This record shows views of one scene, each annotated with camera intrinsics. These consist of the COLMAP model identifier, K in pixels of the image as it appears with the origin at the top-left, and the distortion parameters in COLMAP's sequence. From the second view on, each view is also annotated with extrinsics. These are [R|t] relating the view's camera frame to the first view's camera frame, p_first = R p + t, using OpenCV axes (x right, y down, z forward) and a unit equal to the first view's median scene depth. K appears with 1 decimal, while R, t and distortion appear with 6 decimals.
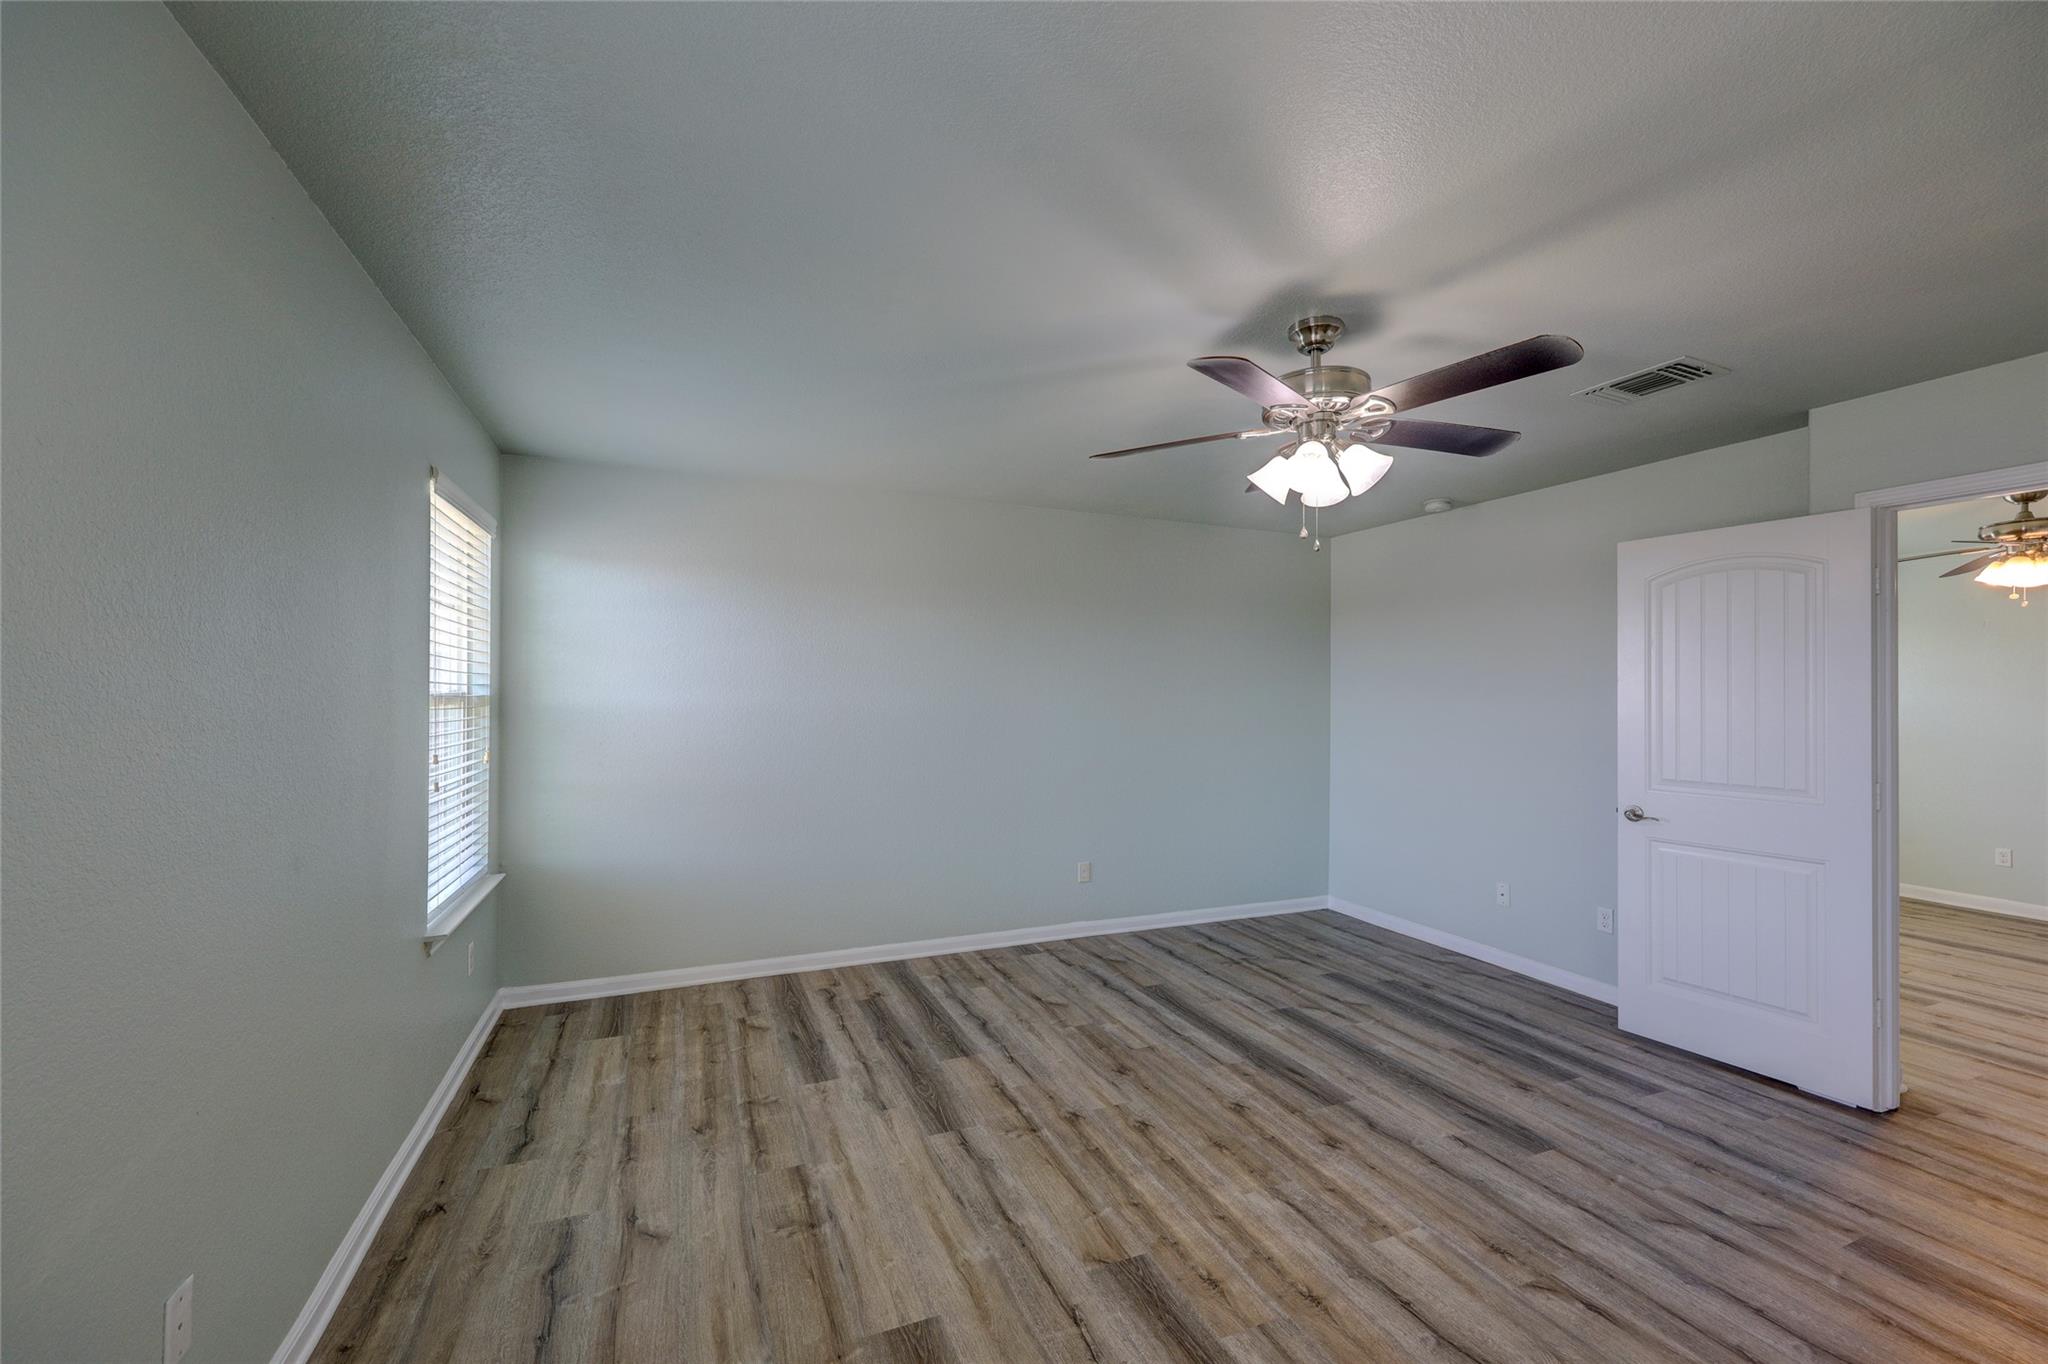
lens RADIAL K [[820.3, 0, 1027.0], [0, 820.3, 690.6], [0, 0, 1]] dist [-0.002785, 0.000409]
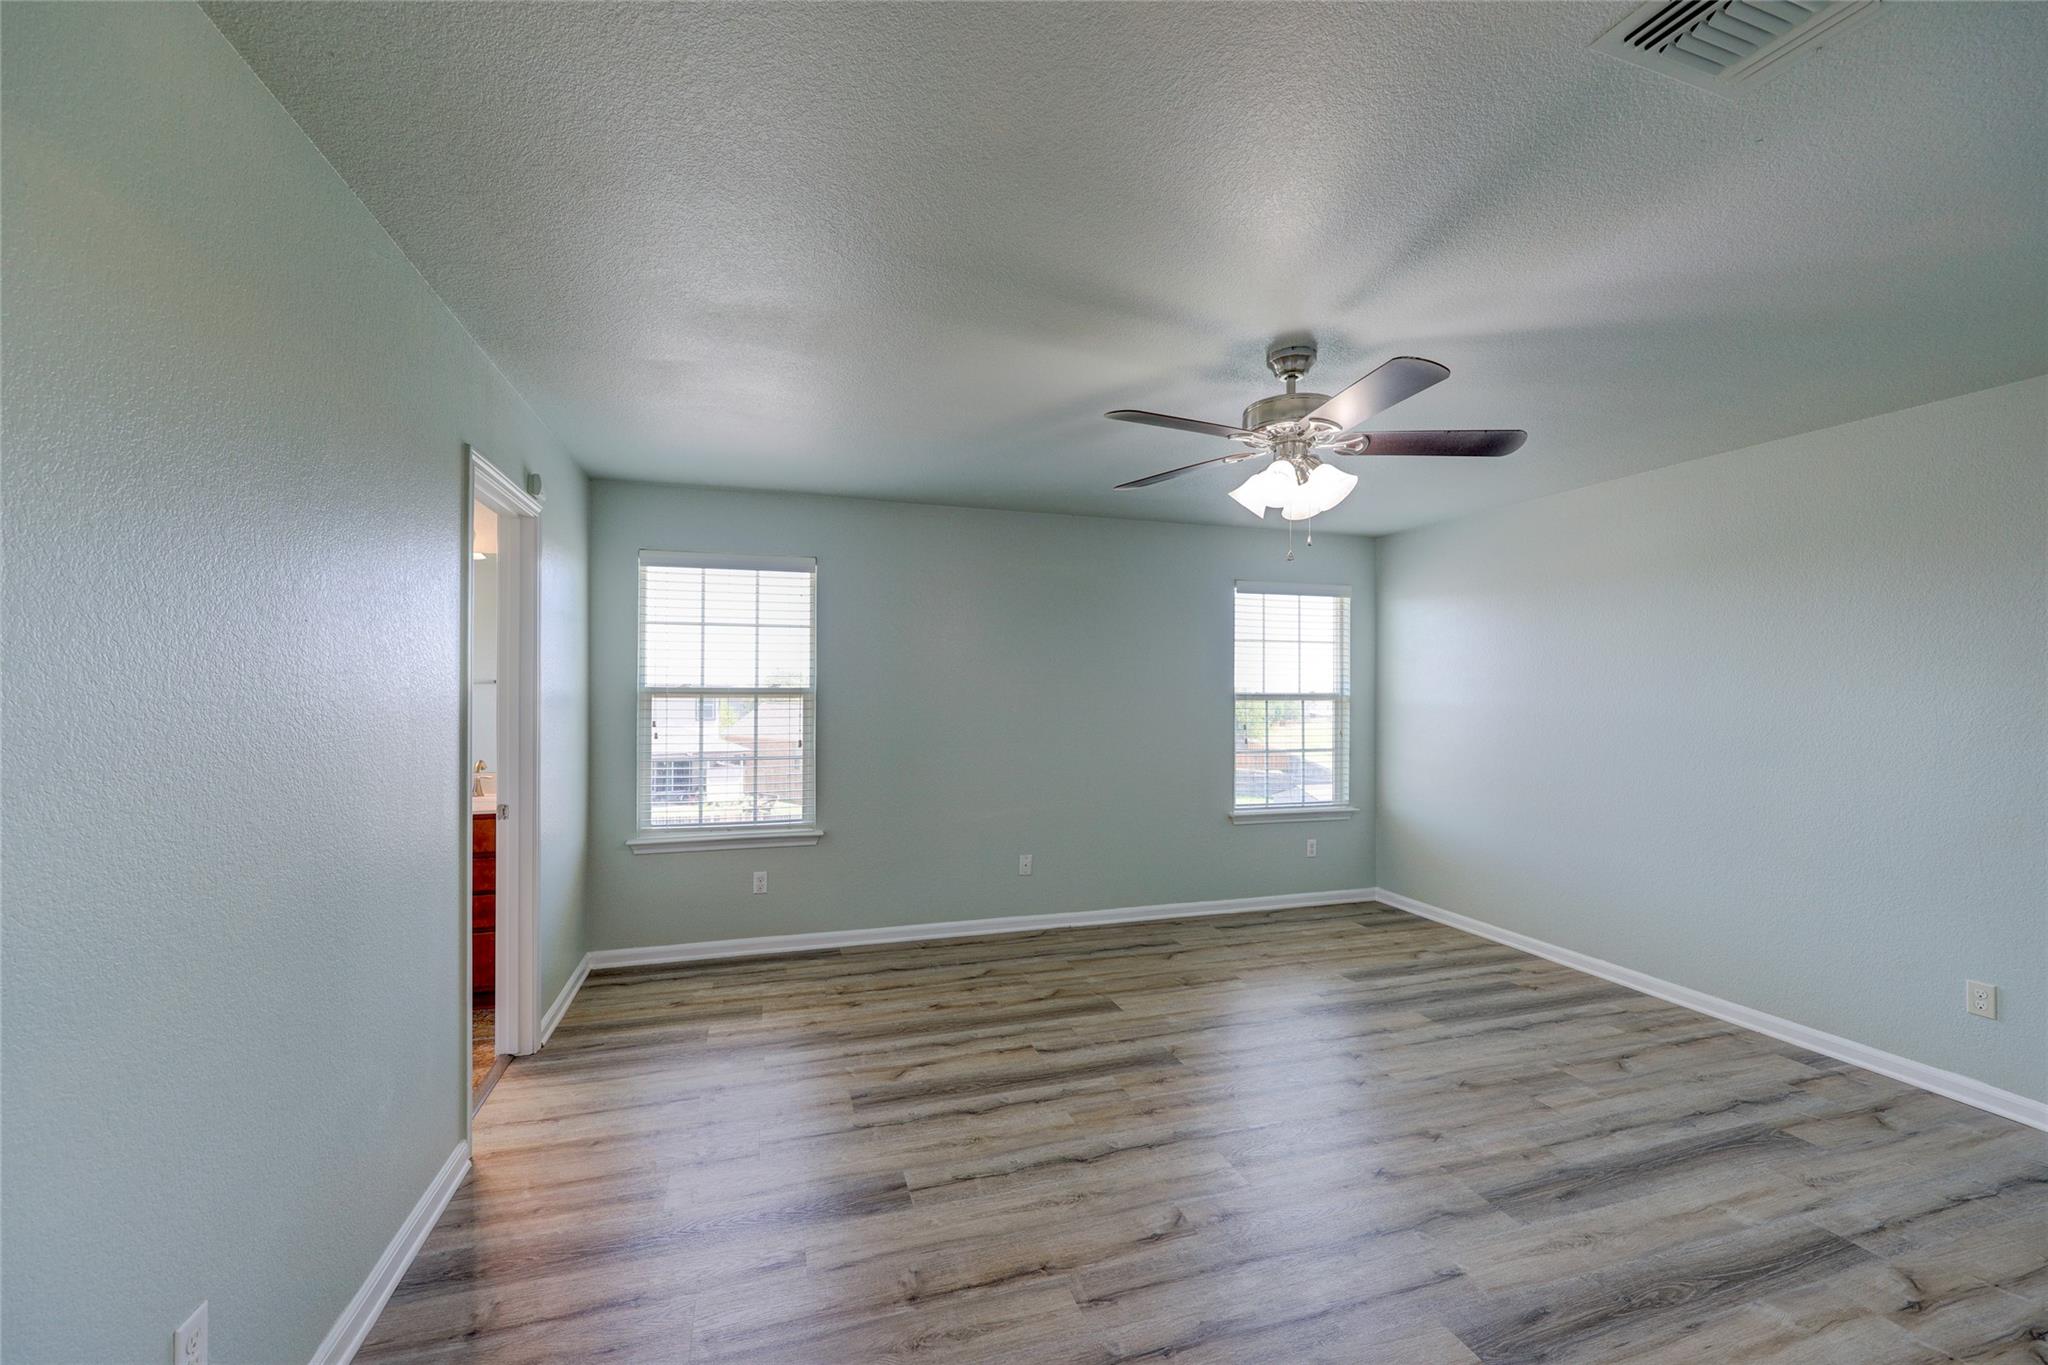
lens RADIAL K [[820.3, 0, 1018.8], [0, 820.3, 681.0], [0, 0, 1]] dist [-0.002785, 0.000409]
pose [[-0.095612, -0.018325, -0.995250, 1.047445], [-0.005663, 0.999824, -0.017865, 0.009425], [0.995403, 0.003928, -0.095699, 0.524834]]
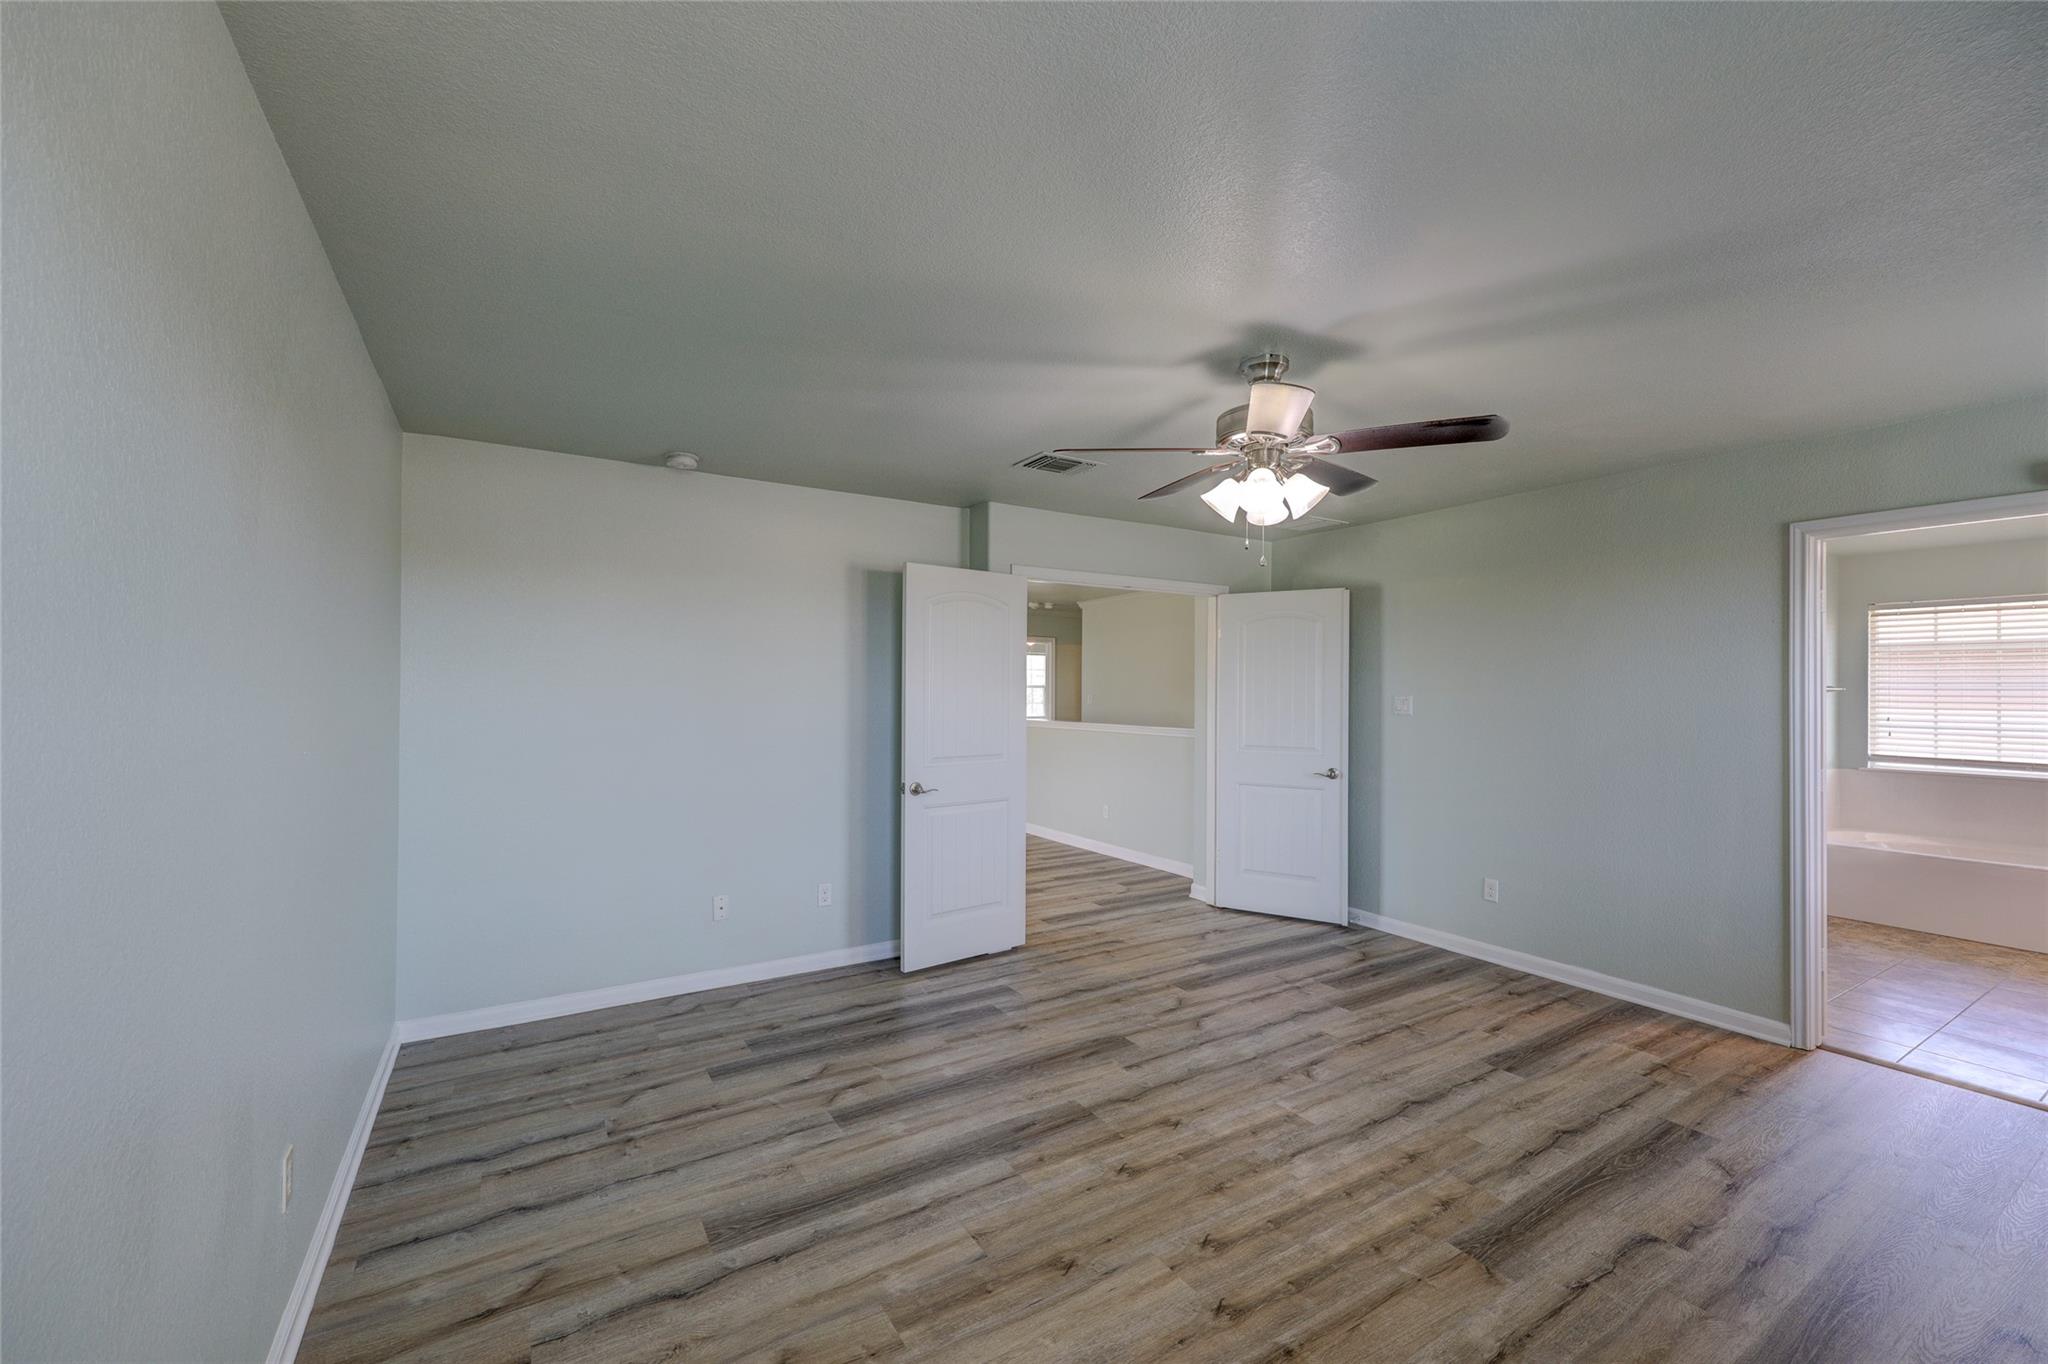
lens RADIAL K [[820.3, 0, 1016.7], [0, 820.3, 687.2], [0, 0, 1]] dist [-0.002785, 0.000409]
pose [[-0.147931, 0.000084, 0.988998, -0.491925], [-0.007662, 0.999970, -0.001231, -0.000419], [-0.988968, -0.007760, -0.147926, 1.054744]]
